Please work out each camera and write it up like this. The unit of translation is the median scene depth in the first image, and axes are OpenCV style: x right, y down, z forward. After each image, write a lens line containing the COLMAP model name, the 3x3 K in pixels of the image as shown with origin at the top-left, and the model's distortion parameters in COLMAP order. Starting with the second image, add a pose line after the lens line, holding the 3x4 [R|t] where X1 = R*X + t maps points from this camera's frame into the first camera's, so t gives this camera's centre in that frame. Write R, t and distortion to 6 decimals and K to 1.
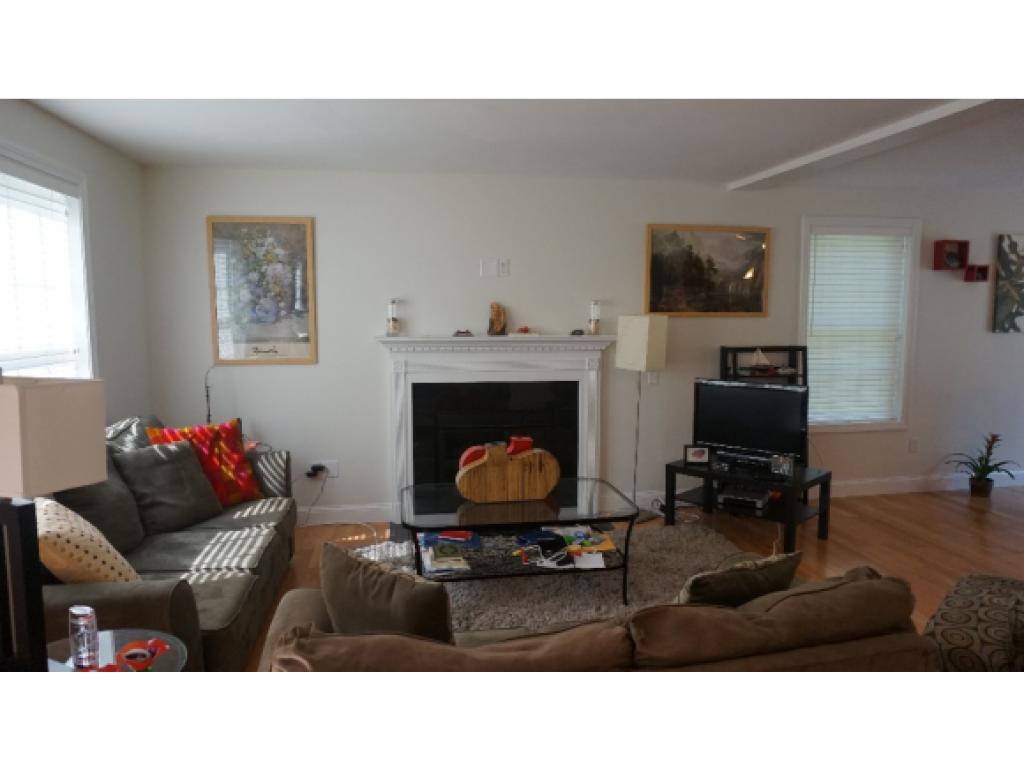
lens RADIAL K [[690.1, 0, 512.2], [0, 690.1, 390.5], [0, 0, 1]] dist [-0.030761, 0.017956]
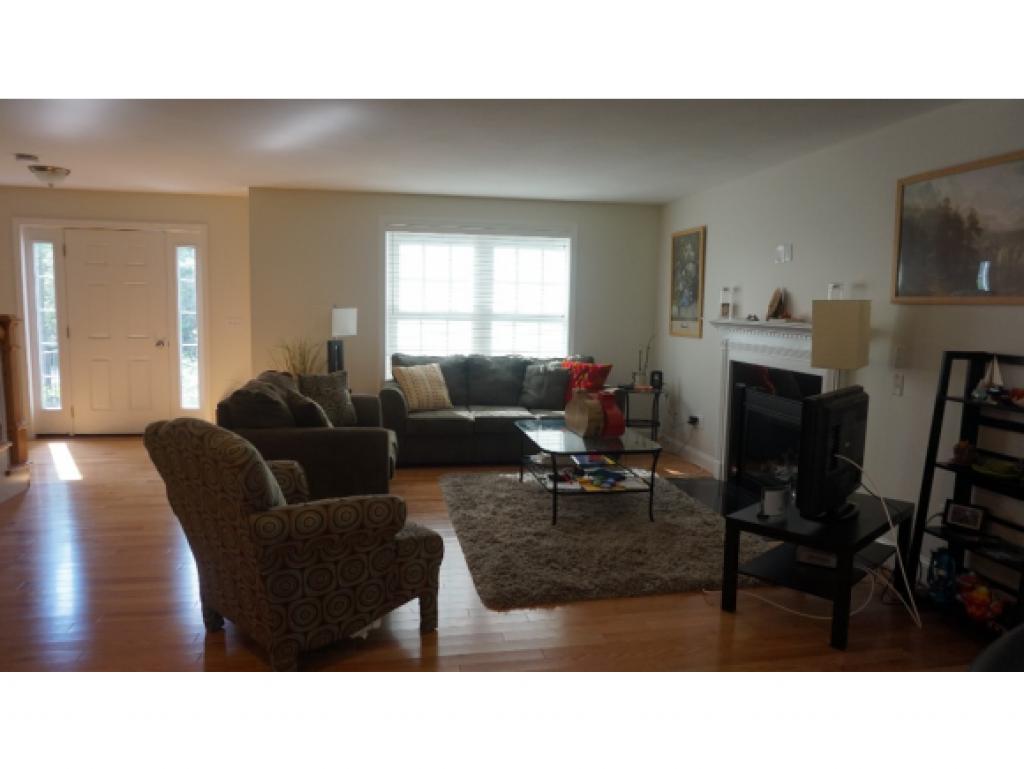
lens RADIAL K [[690.1, 0, 511.8], [0, 690.1, 383.9], [0, 0, 1]] dist [-0.030761, 0.017956]
pose [[0.010054, 0.116113, -0.993185, 0.953917], [-0.132662, 0.984610, 0.113768, -0.051733], [0.991110, 0.130614, 0.025303, 0.593011]]
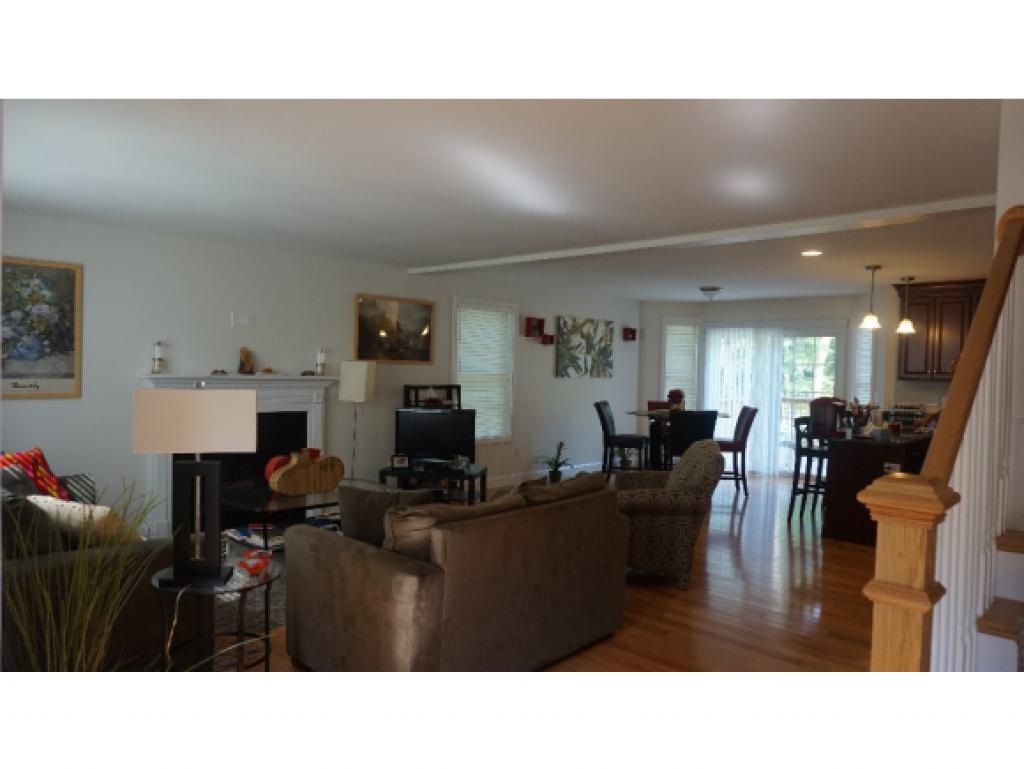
lens RADIAL K [[690.1, 0, 515.8], [0, 690.1, 393.1], [0, 0, 1]] dist [-0.030761, 0.017956]
pose [[0.811335, -0.000629, 0.584581, -0.336788], [0.038282, 0.997910, -0.052057, 0.033536], [-0.583327, 0.064615, 0.809663, -0.253808]]
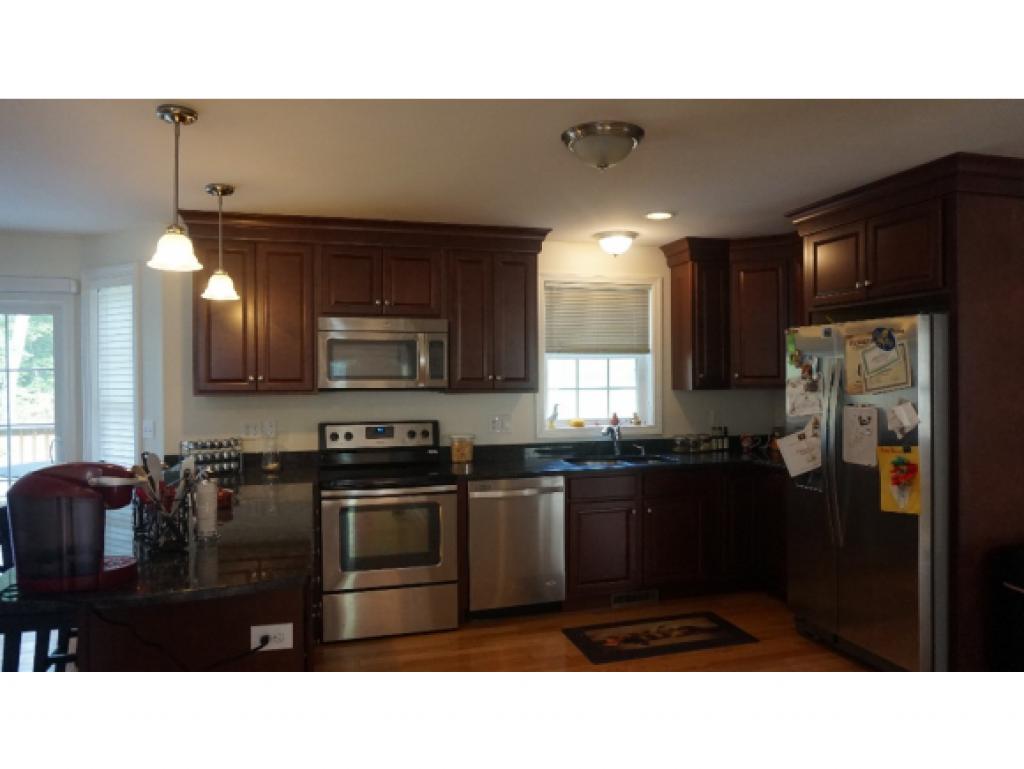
lens RADIAL K [[690.1, 0, 501.9], [0, 690.1, 383.8], [0, 0, 1]] dist [-0.030761, 0.017956]
pose [[-0.097073, 0.002981, 0.995273, 0.422719], [0.114296, 0.993413, 0.008172, -0.021655], [-0.988693, 0.114549, -0.096775, 0.207038]]
